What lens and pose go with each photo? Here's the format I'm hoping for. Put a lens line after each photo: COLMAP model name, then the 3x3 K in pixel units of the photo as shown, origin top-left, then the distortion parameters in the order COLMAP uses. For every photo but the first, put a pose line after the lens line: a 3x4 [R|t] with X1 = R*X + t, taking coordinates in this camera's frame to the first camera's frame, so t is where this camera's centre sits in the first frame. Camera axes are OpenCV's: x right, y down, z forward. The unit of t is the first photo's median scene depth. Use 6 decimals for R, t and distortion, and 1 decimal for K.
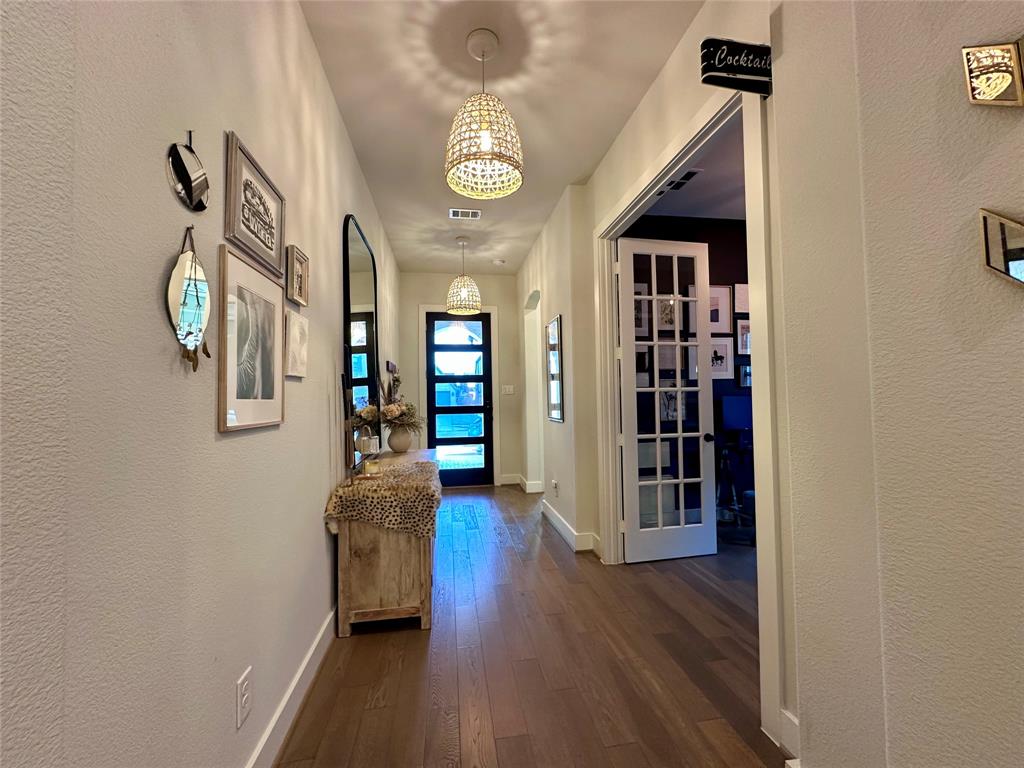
lens RADIAL K [[407.7, 0, 512.1], [0, 407.7, 385.1], [0, 0, 1]] dist [-0.001142, -0.000197]
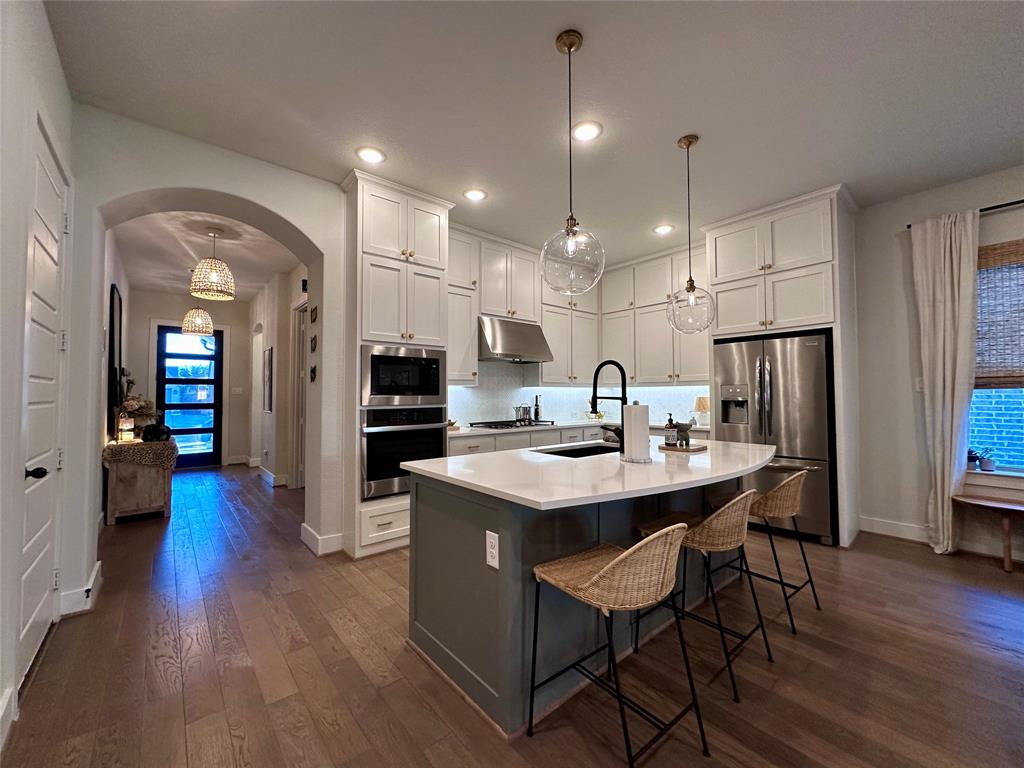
lens RADIAL K [[407.7, 0, 514.3], [0, 407.7, 383.0], [0, 0, 1]] dist [-0.001142, -0.000197]
pose [[0.850843, 0.031317, 0.524487, 0.073994], [-0.028183, 0.999505, -0.013962, -0.025418], [-0.524664, -0.002902, 0.851304, -0.718082]]
